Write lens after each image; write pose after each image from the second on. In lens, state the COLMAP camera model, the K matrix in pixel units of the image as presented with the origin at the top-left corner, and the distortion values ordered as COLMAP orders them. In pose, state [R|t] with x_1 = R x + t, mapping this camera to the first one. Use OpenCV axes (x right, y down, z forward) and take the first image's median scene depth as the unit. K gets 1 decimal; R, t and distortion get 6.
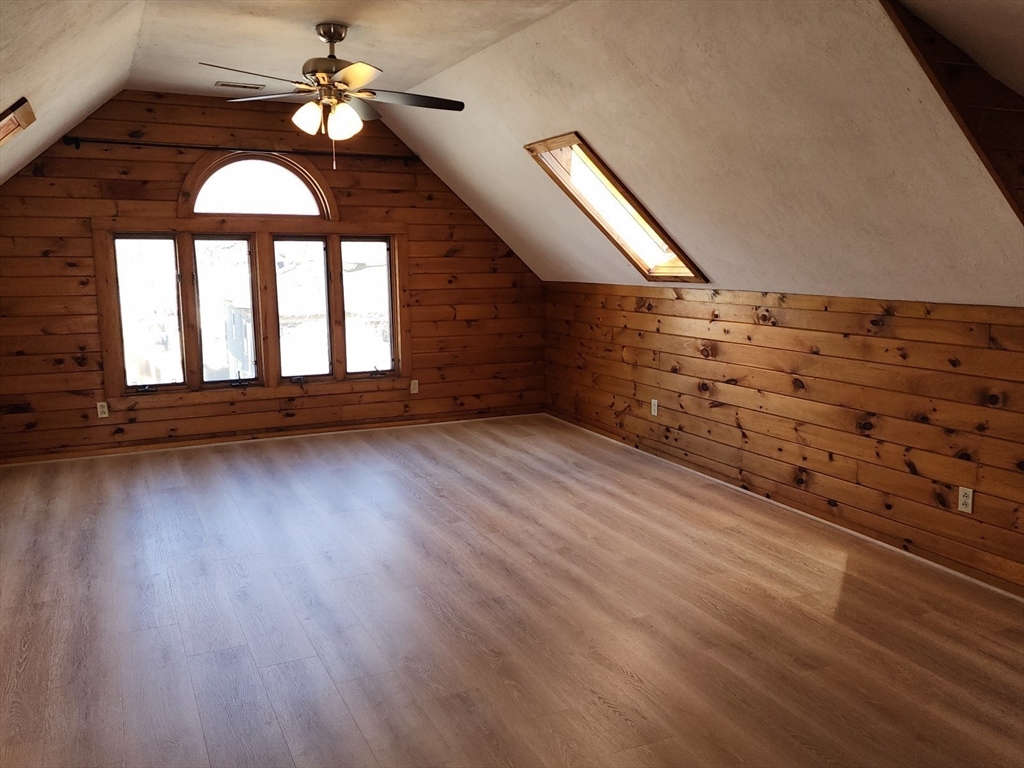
lens RADIAL K [[856.4, 0, 508.0], [0, 856.4, 389.8], [0, 0, 1]] dist [0.115292, -0.134043]
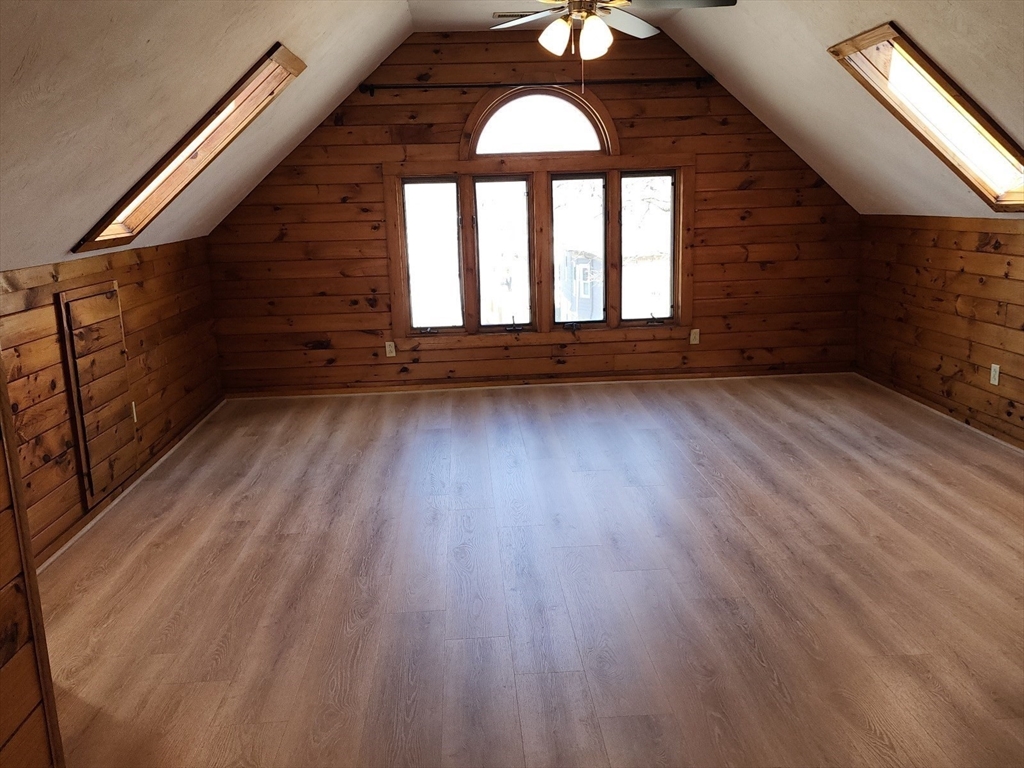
lens RADIAL K [[856.4, 0, 508.3], [0, 856.4, 379.5], [0, 0, 1]] dist [0.115292, -0.134043]
pose [[0.926788, 0.053652, -0.371733, 0.055229], [-0.032589, 0.997499, 0.062719, -0.010153], [0.374168, -0.046013, 0.926219, 0.092278]]
